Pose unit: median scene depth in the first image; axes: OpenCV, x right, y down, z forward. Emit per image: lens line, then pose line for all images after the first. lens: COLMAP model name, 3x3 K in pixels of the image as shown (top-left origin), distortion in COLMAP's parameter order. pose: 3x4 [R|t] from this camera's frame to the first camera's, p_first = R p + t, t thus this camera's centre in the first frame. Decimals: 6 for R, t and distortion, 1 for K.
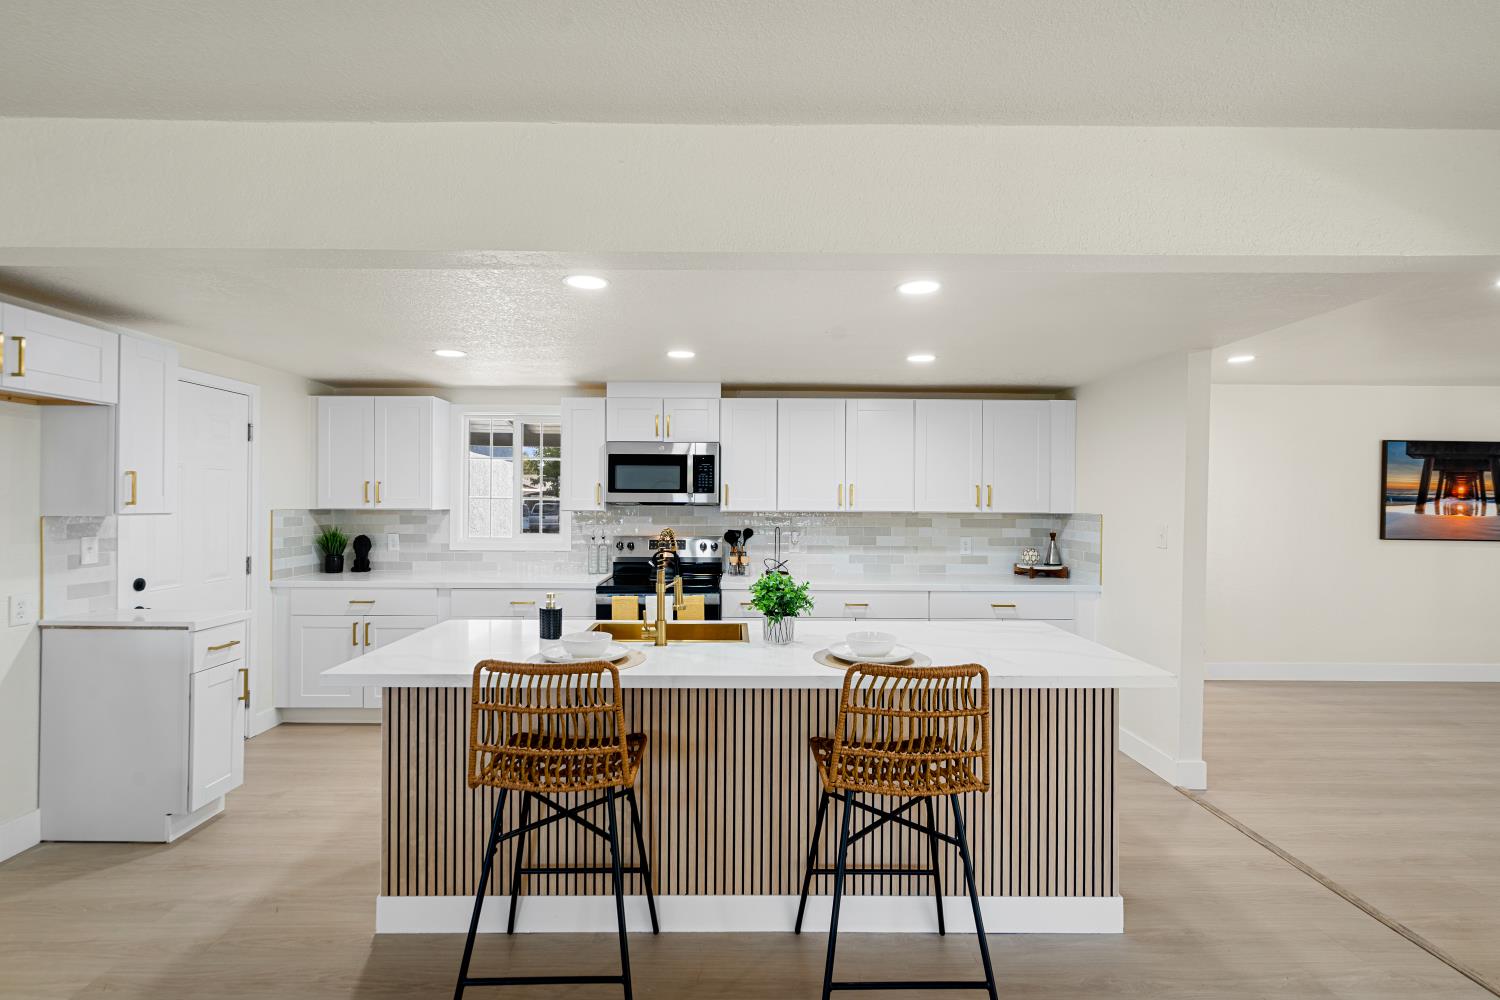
lens RADIAL K [[690.0, 0, 745.9], [0, 690.0, 498.0], [0, 0, 1]] dist [-0.000022, 0.000313]
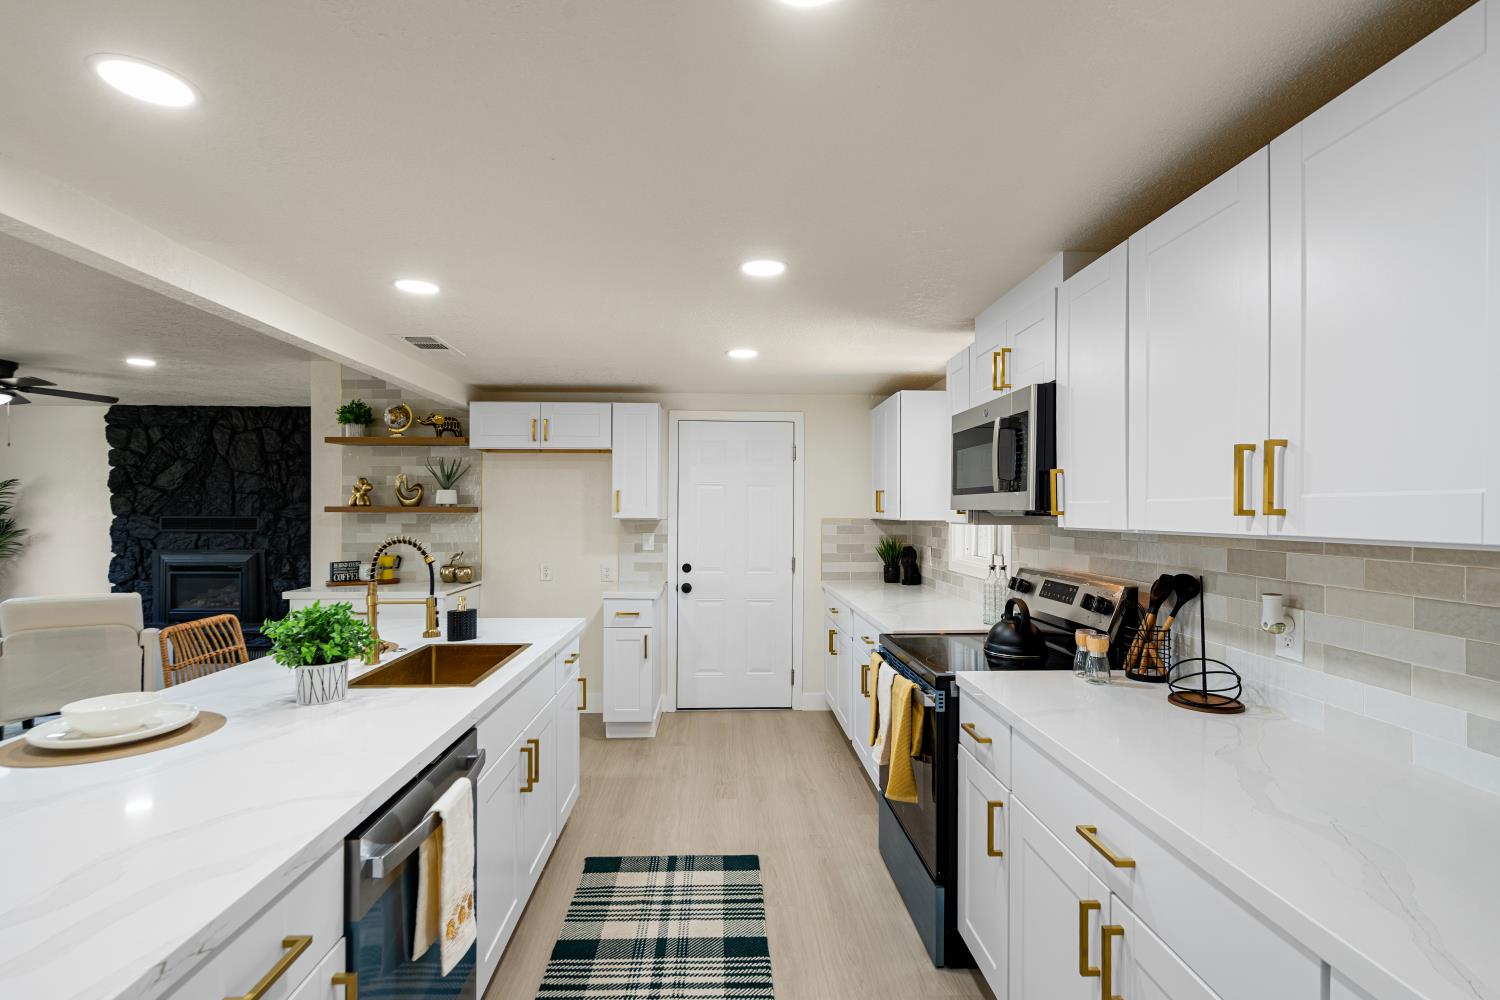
lens RADIAL K [[698.0, 0, 742.6], [0, 698.0, 517.6], [0, 0, 1]] dist [0.005123, 0.001218]
pose [[0.026485, 0.003498, -0.999643, 0.399258], [-0.000222, 0.999994, 0.003493, 0.009838], [0.999649, 0.000129, 0.026485, 0.731349]]
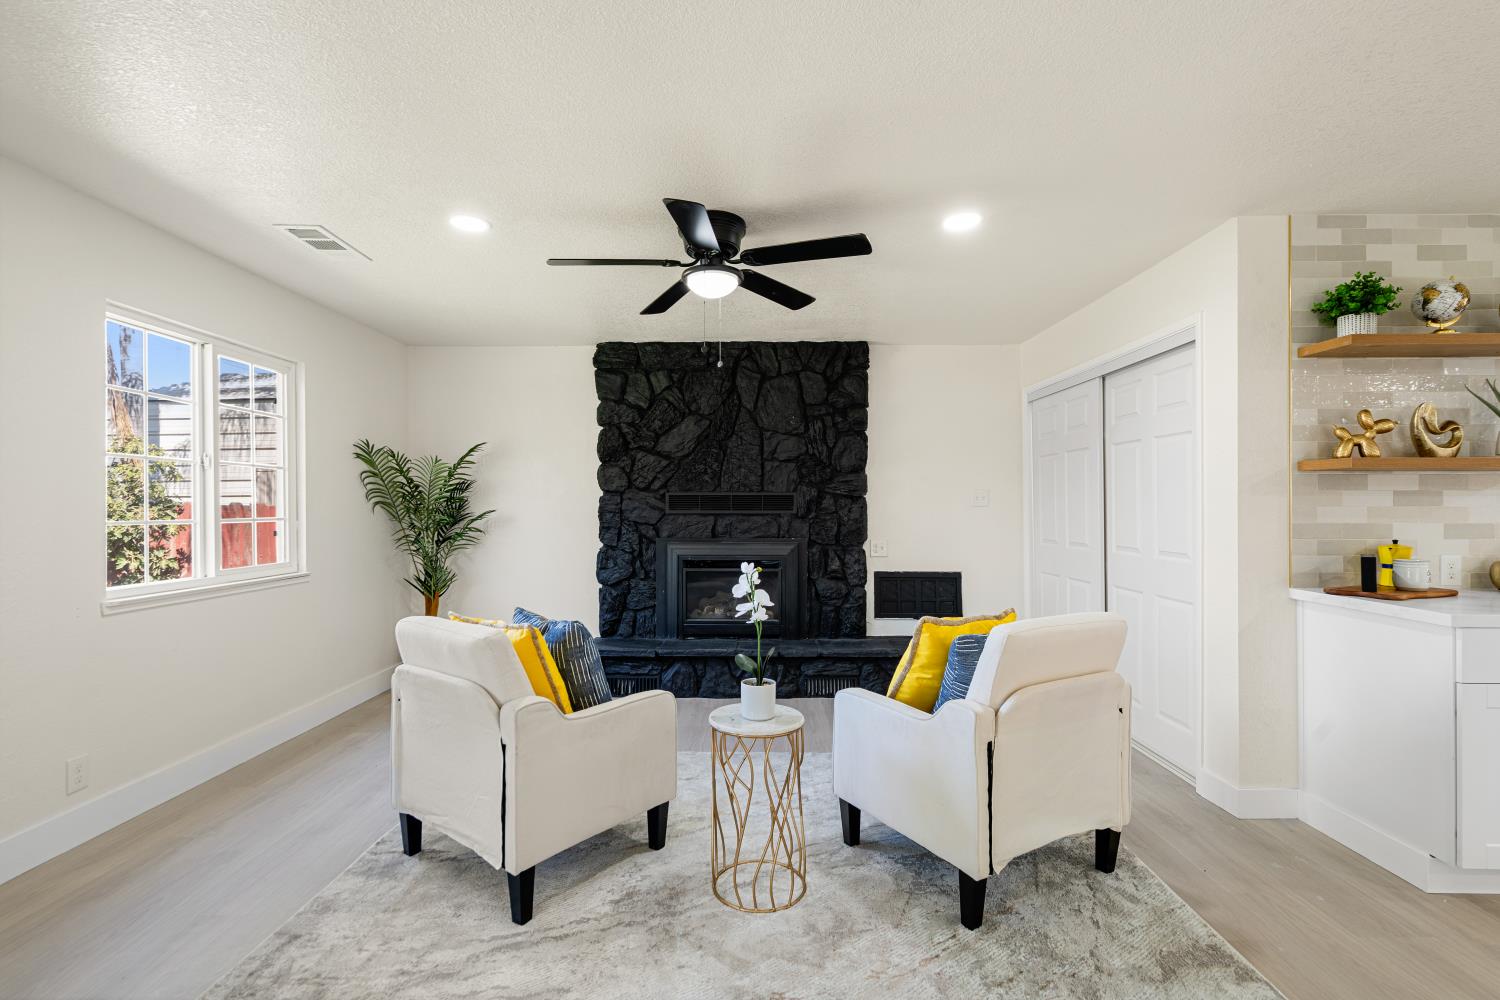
lens RADIAL K [[689.4, 0, 744.4], [0, 689.4, 502.6], [0, 0, 1]] dist [0.001547, 0.000432]
pose [[-0.024576, -0.009580, -0.999652, -0.015926], [0.001253, 0.999953, -0.009613, 0.036406], [0.999697, -0.001489, -0.024563, -0.236901]]
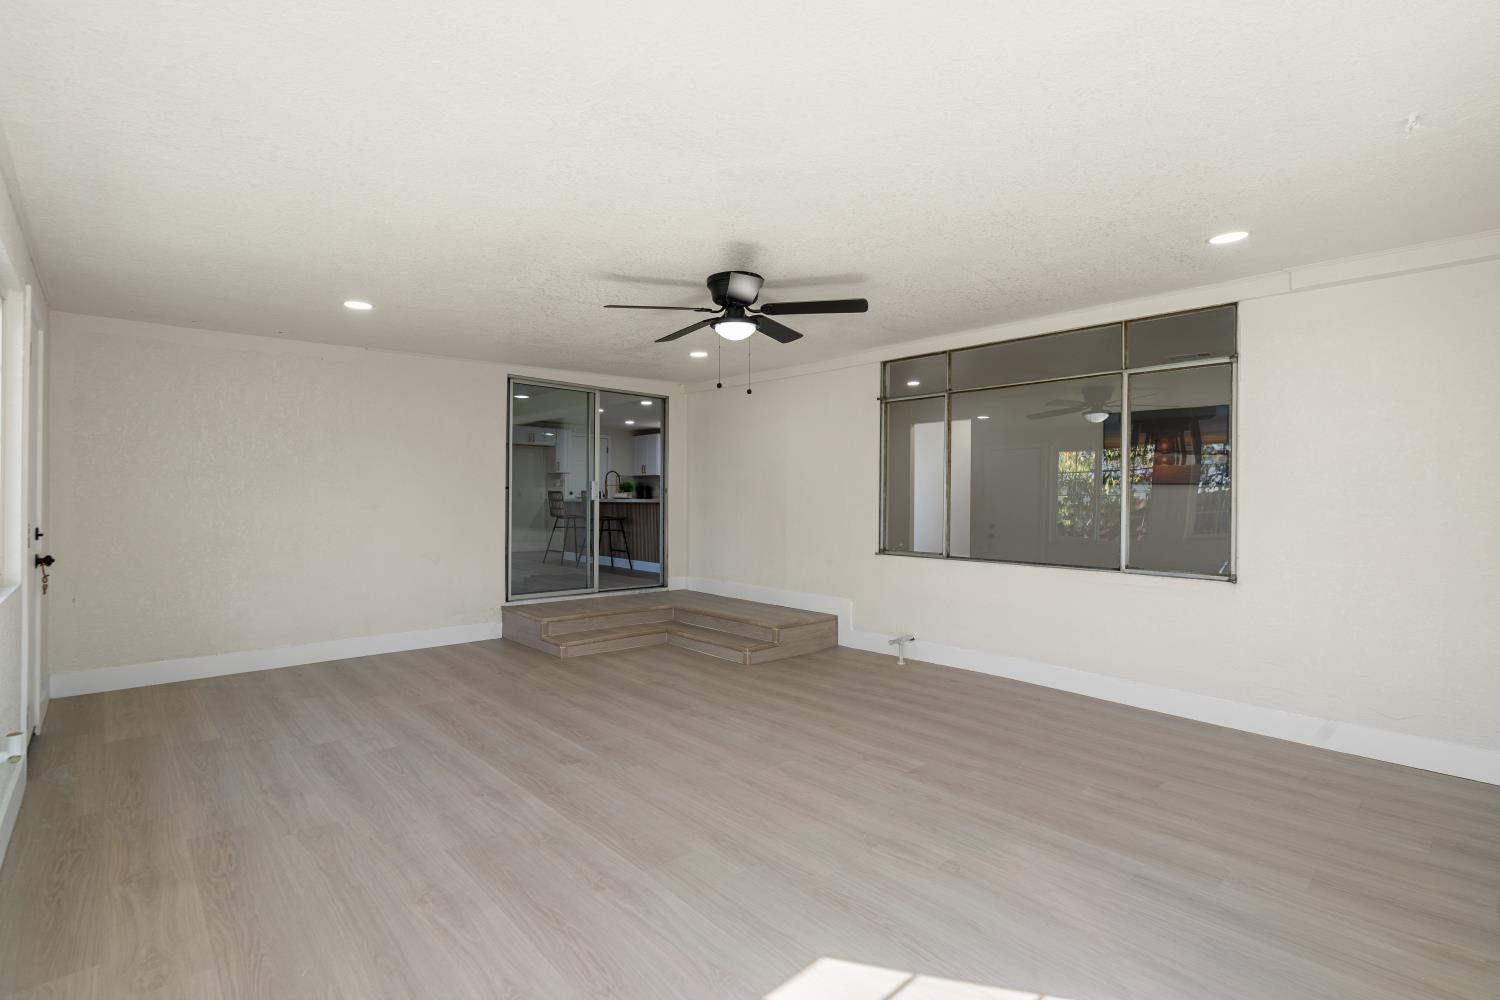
lens RADIAL K [[689.4, 0, 744.4], [0, 689.4, 502.6], [0, 0, 1]] dist [0.001547, 0.000432]
pose [[0.682832, 0.004743, -0.730560, 1.686799], [-0.001285, 0.999985, 0.005291, 0.106062], [0.730574, -0.002674, 0.682828, -0.584744]]
